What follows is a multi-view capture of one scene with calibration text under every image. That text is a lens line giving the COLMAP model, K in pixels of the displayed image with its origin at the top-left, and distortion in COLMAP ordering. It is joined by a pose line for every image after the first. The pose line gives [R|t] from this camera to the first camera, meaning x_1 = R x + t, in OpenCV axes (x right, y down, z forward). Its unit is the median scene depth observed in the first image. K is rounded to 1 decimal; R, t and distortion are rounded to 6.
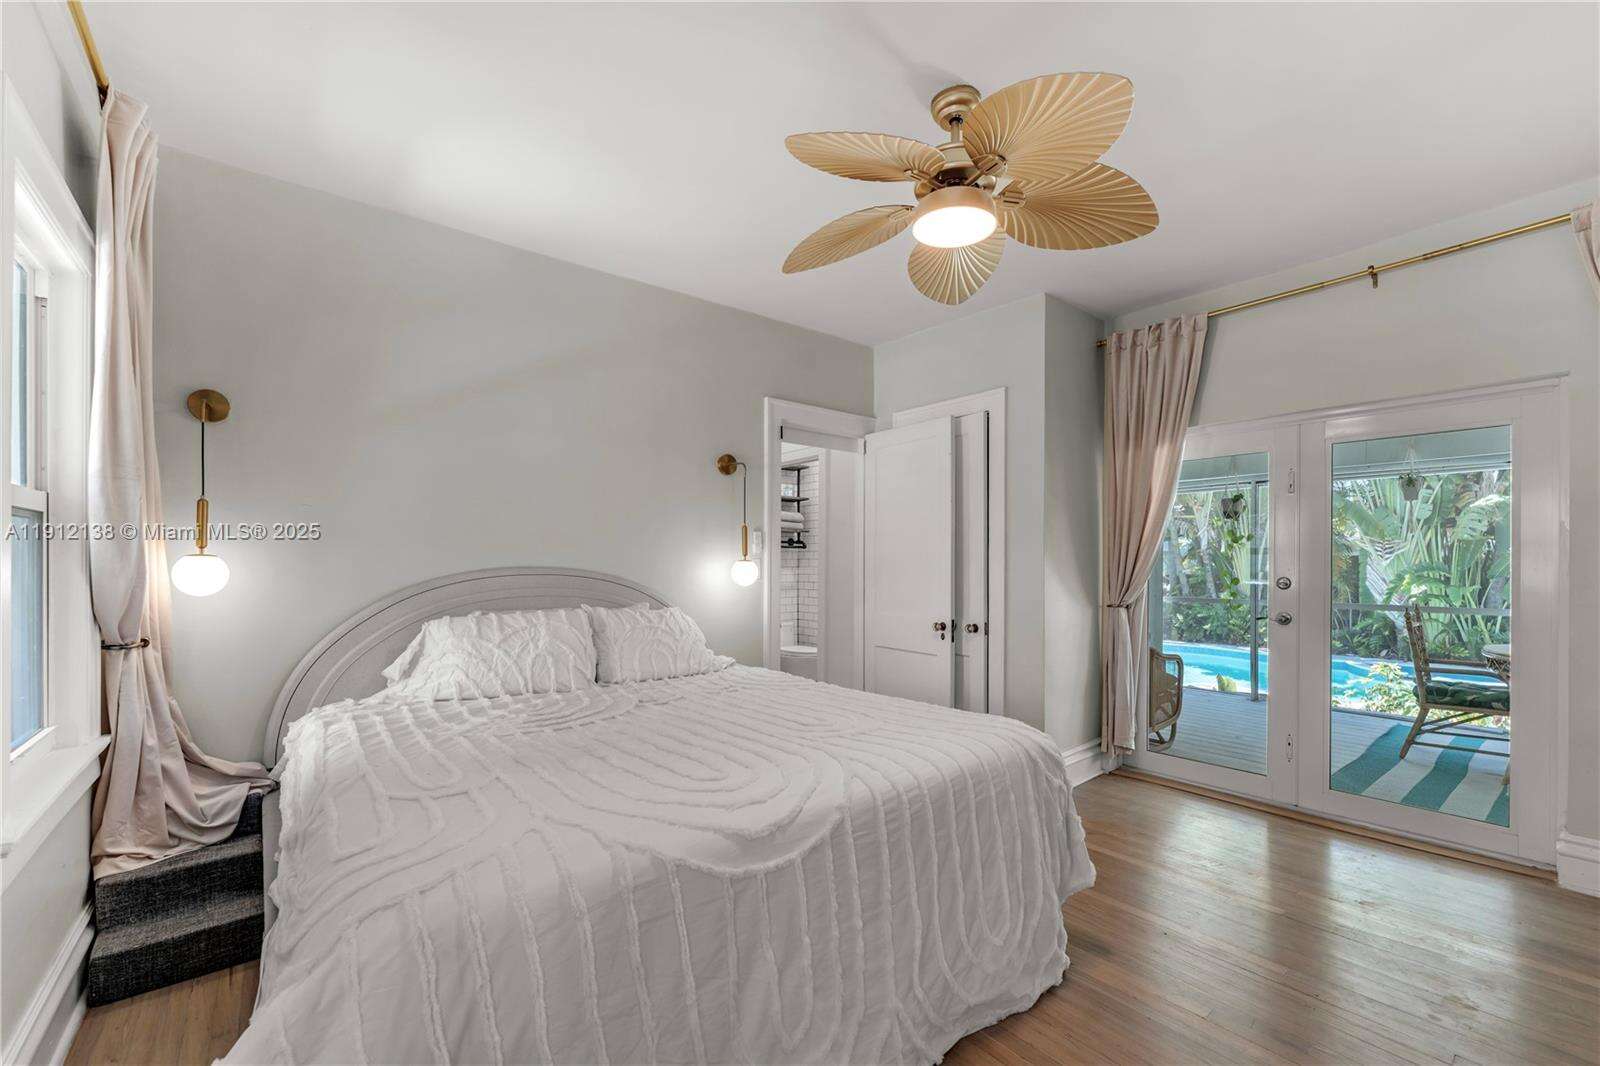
lens RADIAL K [[649.7, 0, 801.7], [0, 649.7, 563.6], [0, 0, 1]] dist [-0.000836, 0.000011]
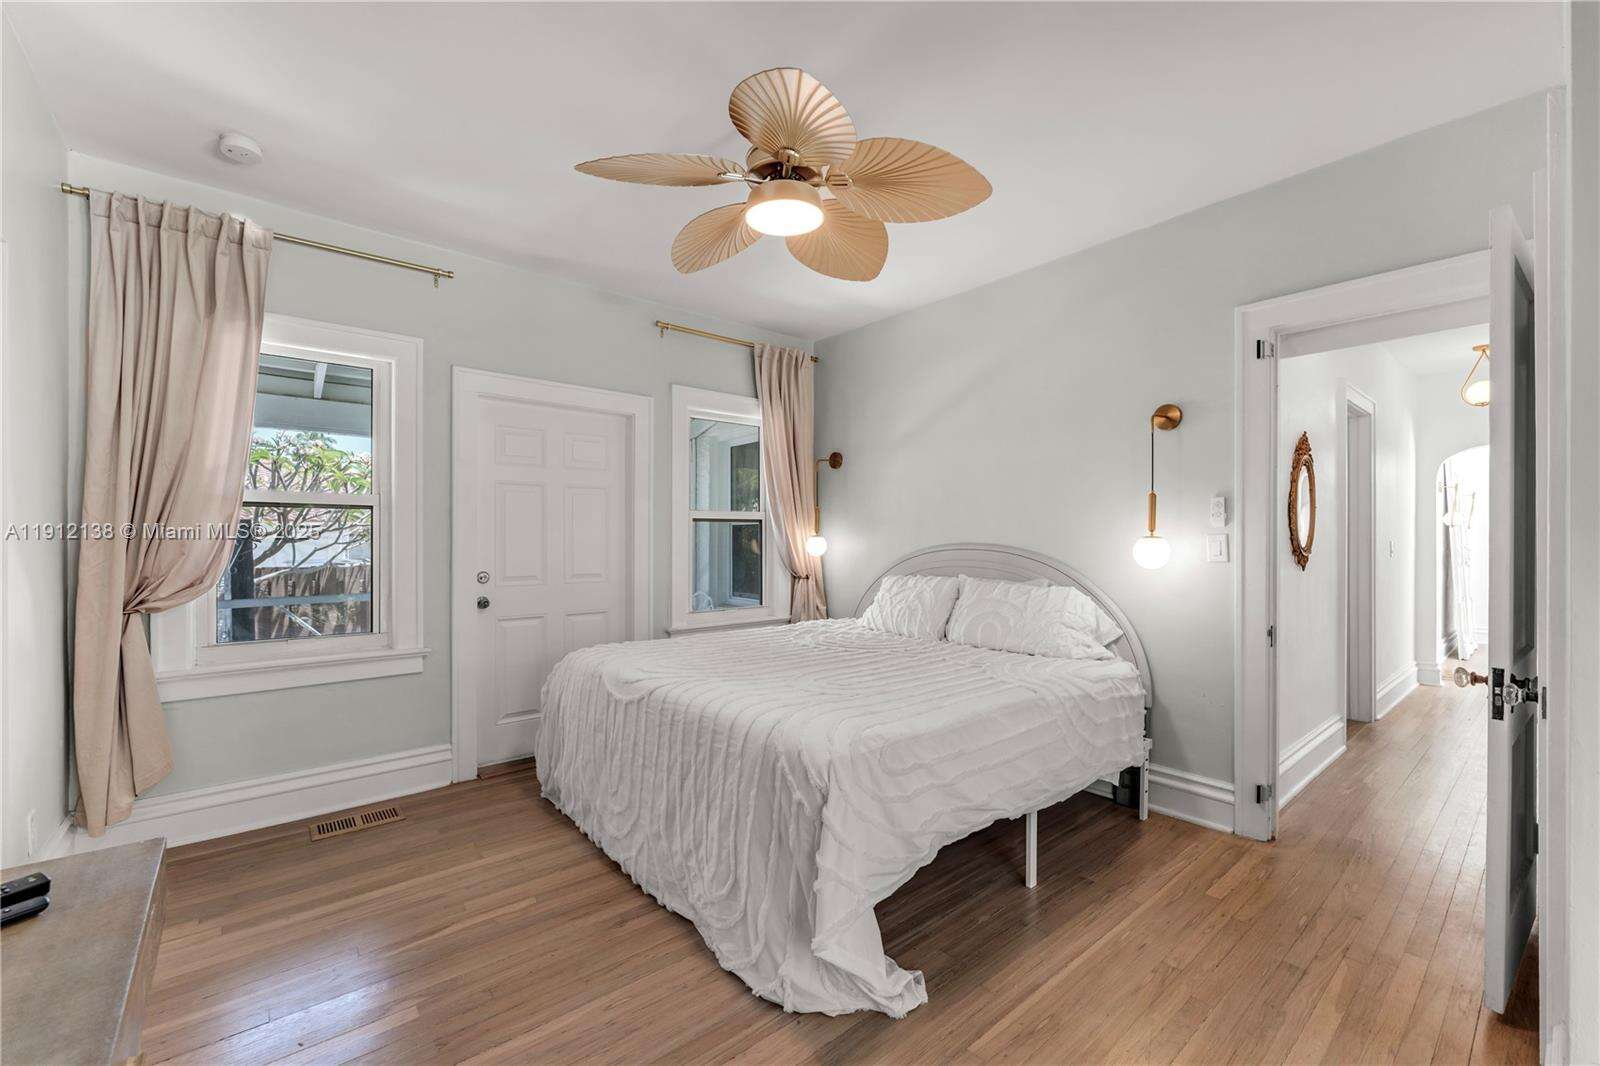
lens RADIAL K [[658.2, 0, 799.0], [0, 658.2, 542.9], [0, 0, 1]] dist [-0.032993, 0.000090]
pose [[0.021401, 0.001561, -0.999770, 0.781093], [-0.005179, 0.999986, 0.001450, 0.003214], [0.999758, 0.005147, 0.021409, 0.618945]]
